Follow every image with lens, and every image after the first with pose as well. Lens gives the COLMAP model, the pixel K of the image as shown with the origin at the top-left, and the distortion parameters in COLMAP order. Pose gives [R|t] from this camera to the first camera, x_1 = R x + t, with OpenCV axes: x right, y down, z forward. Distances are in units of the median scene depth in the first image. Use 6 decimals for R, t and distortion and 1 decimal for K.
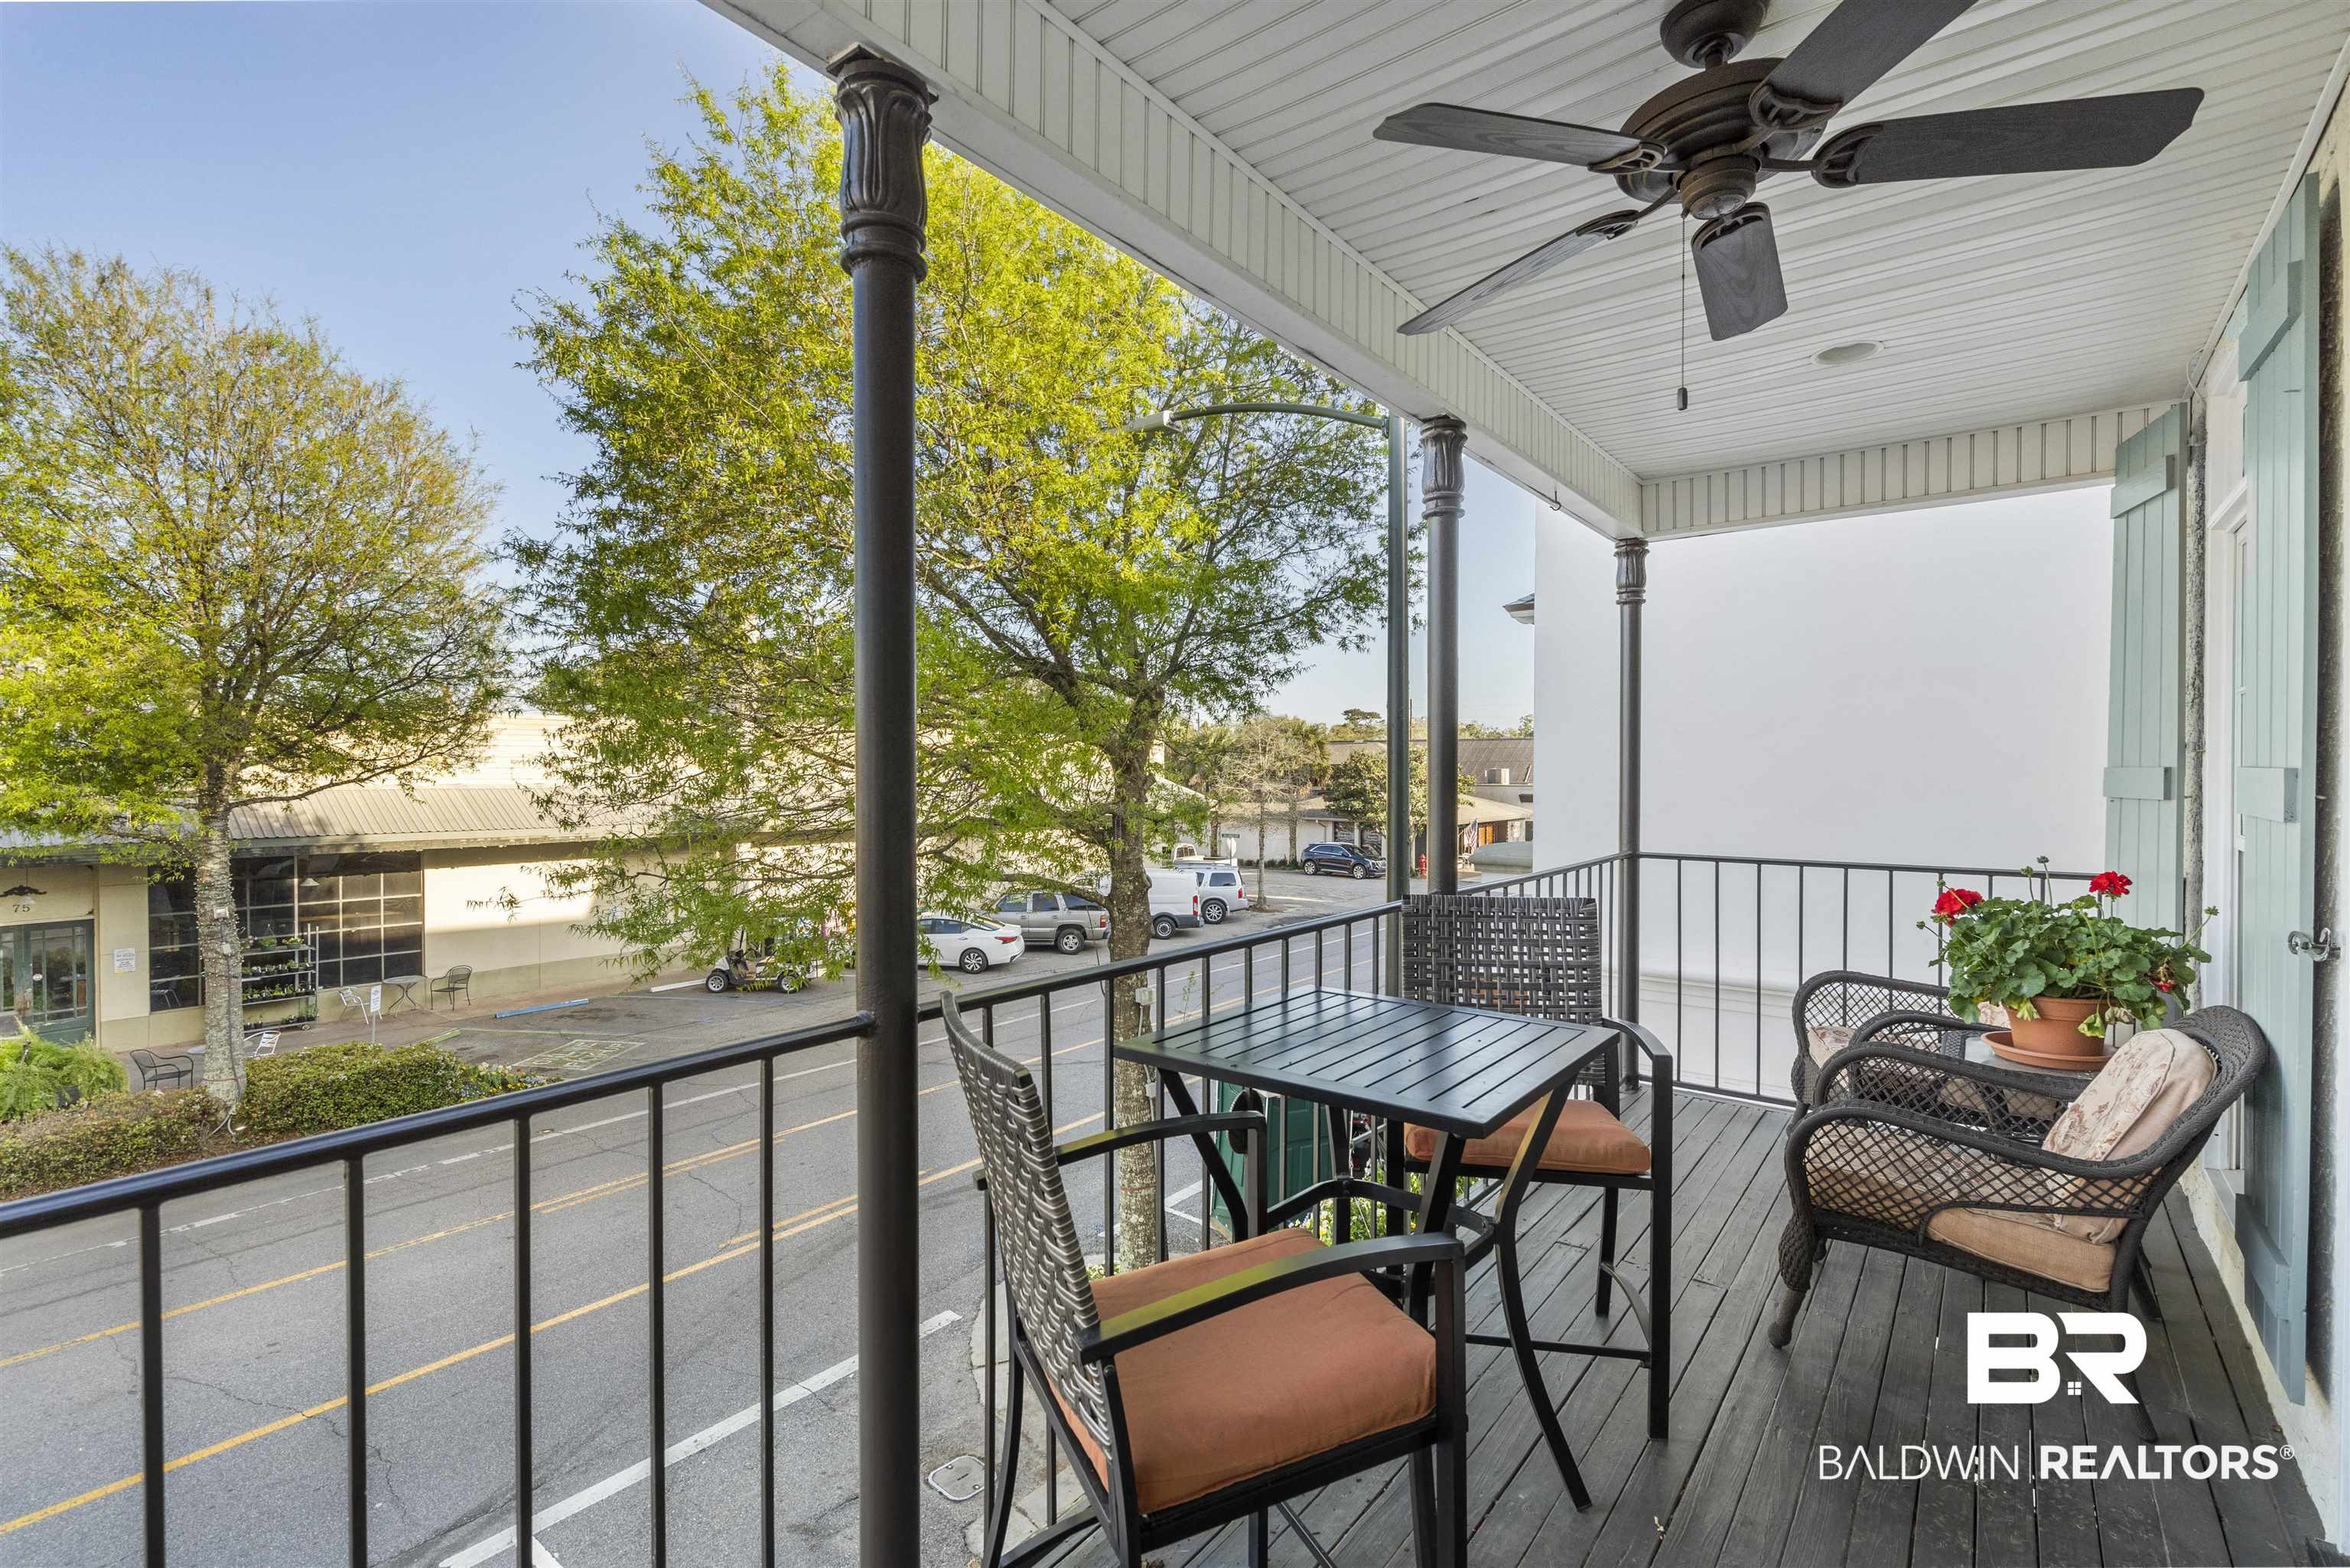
lens RADIAL K [[1069.6, 0, 1180.6], [0, 1069.6, 781.9], [0, 0, 1]] dist [0.000838, 0.000290]
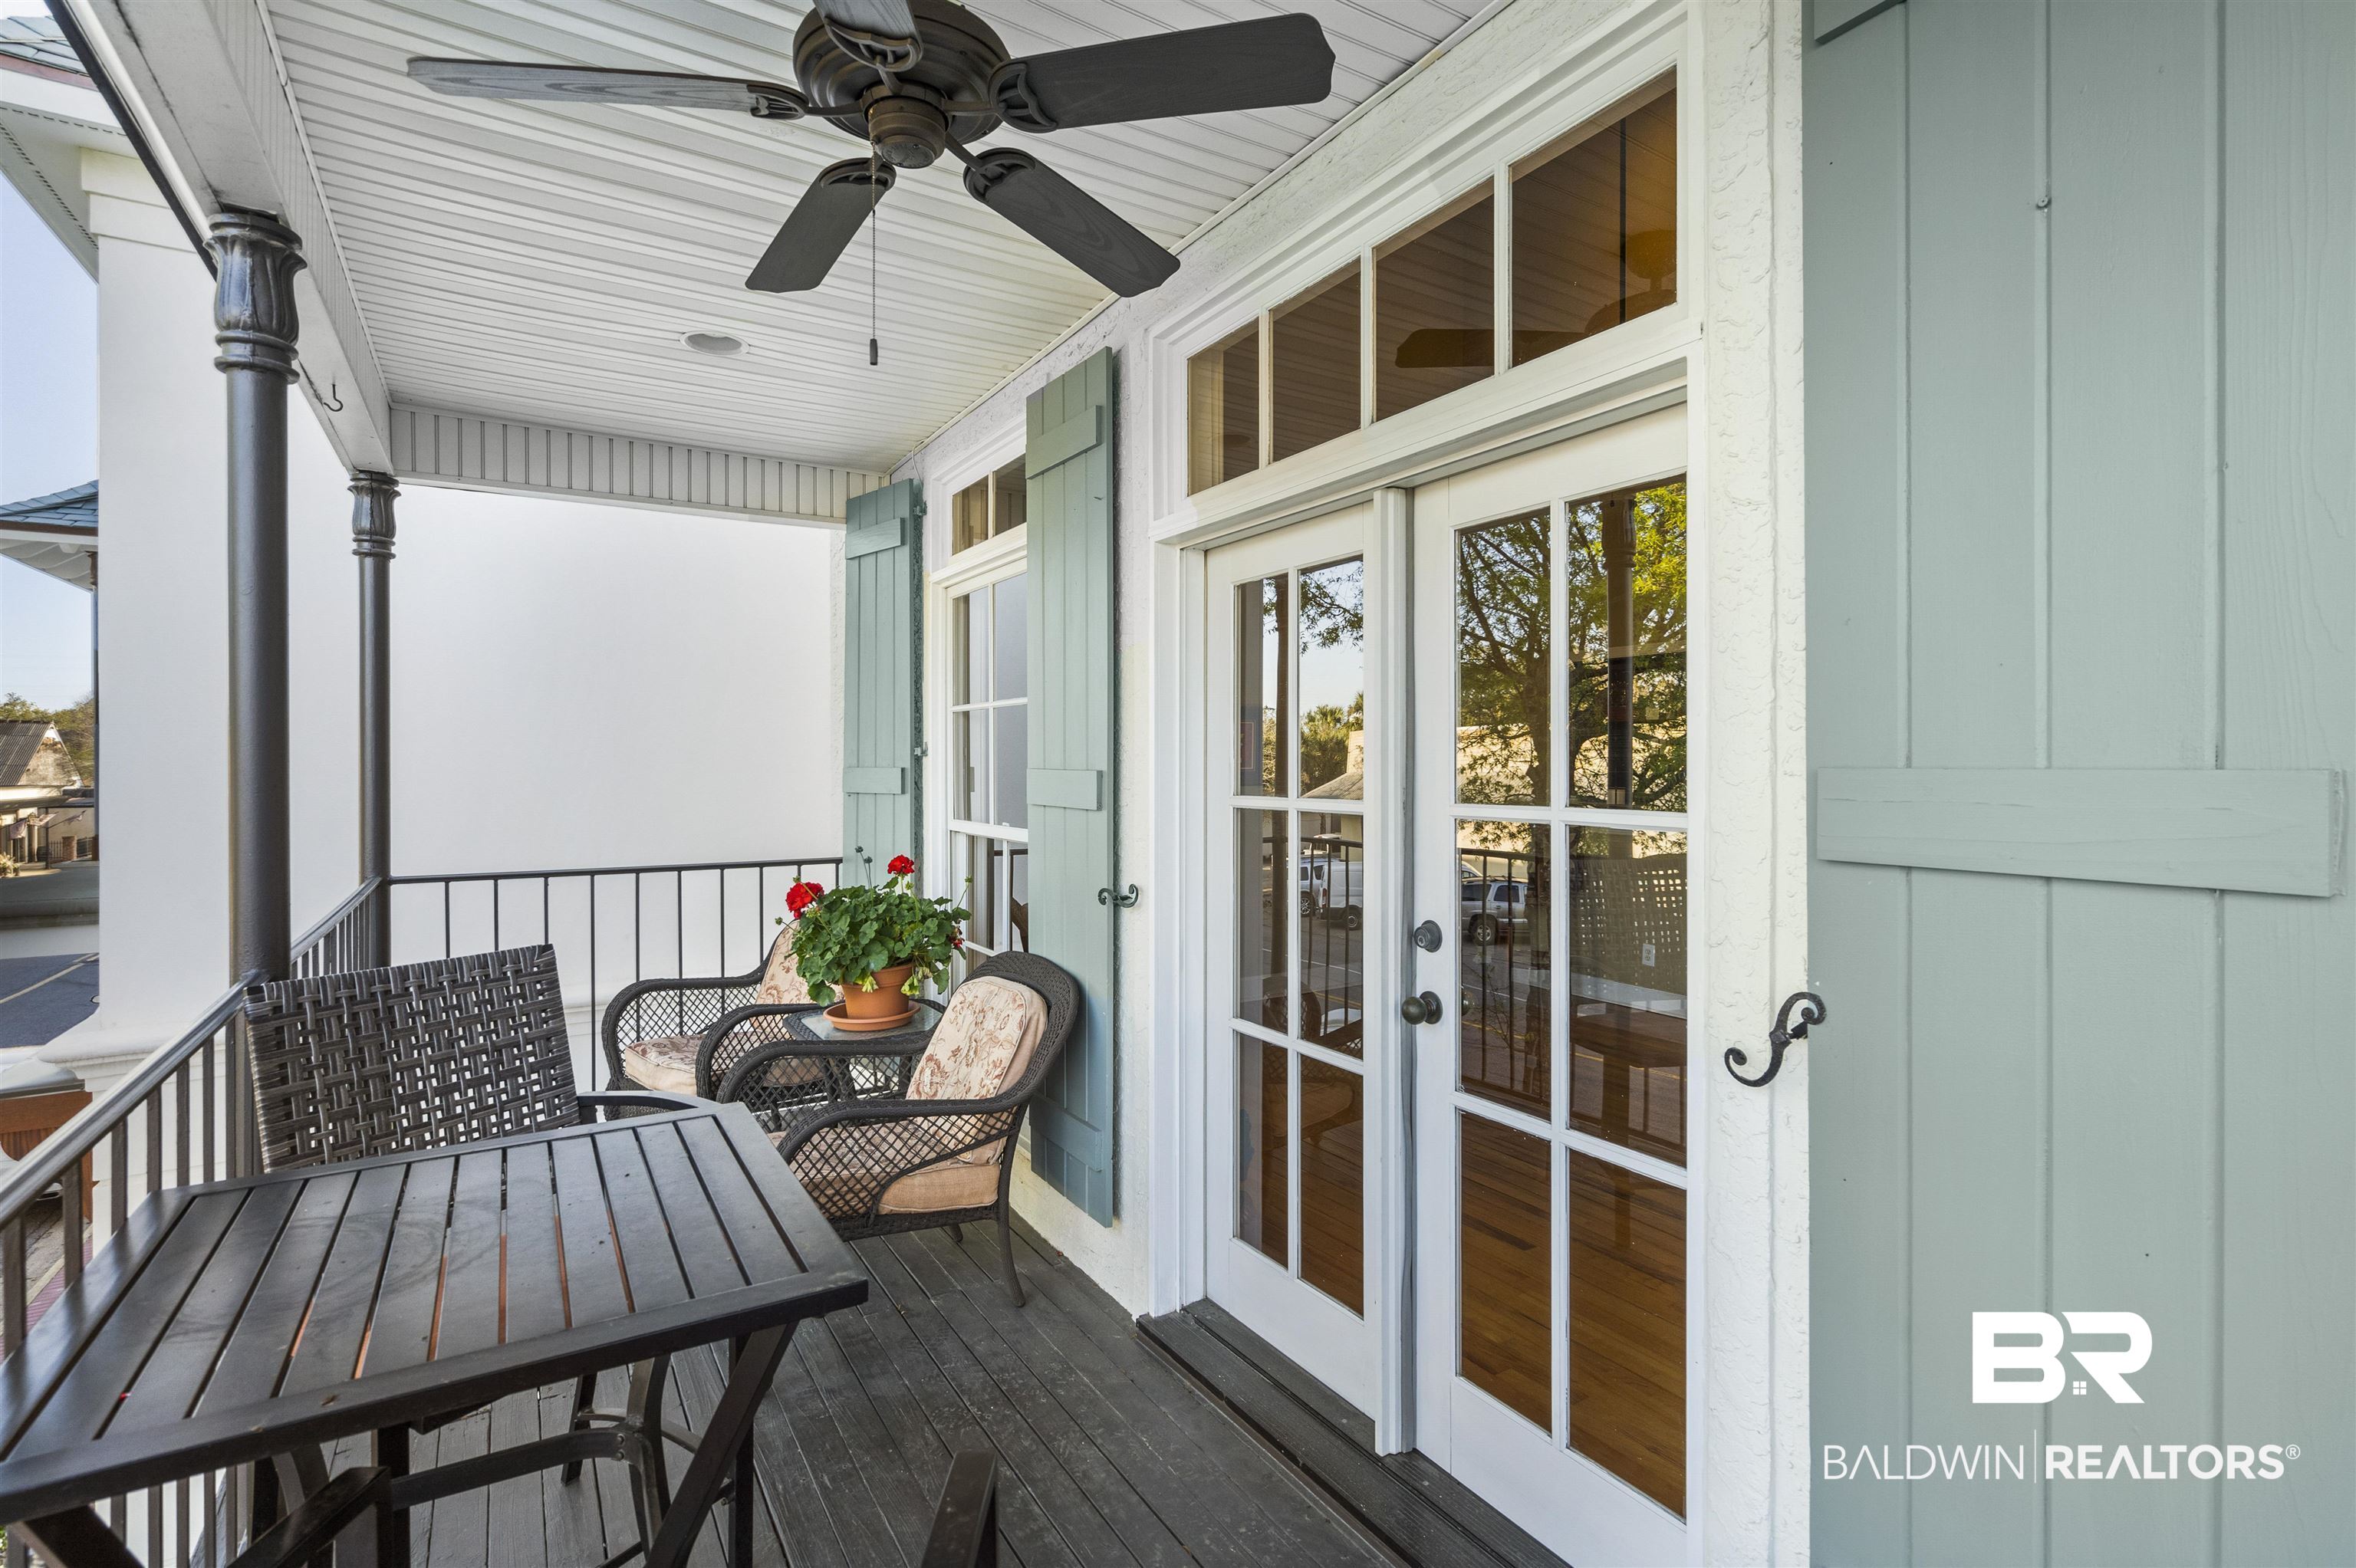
lens RADIAL K [[1089.3, 0, 1167.6], [0, 1089.3, 771.3], [0, 0, 1]] dist [0.000709, 0.000740]
pose [[0.360368, -0.006137, 0.932790, -0.168050], [0.011802, 0.999928, 0.002019, -0.009737], [-0.932736, 0.010281, 0.360414, 0.283226]]
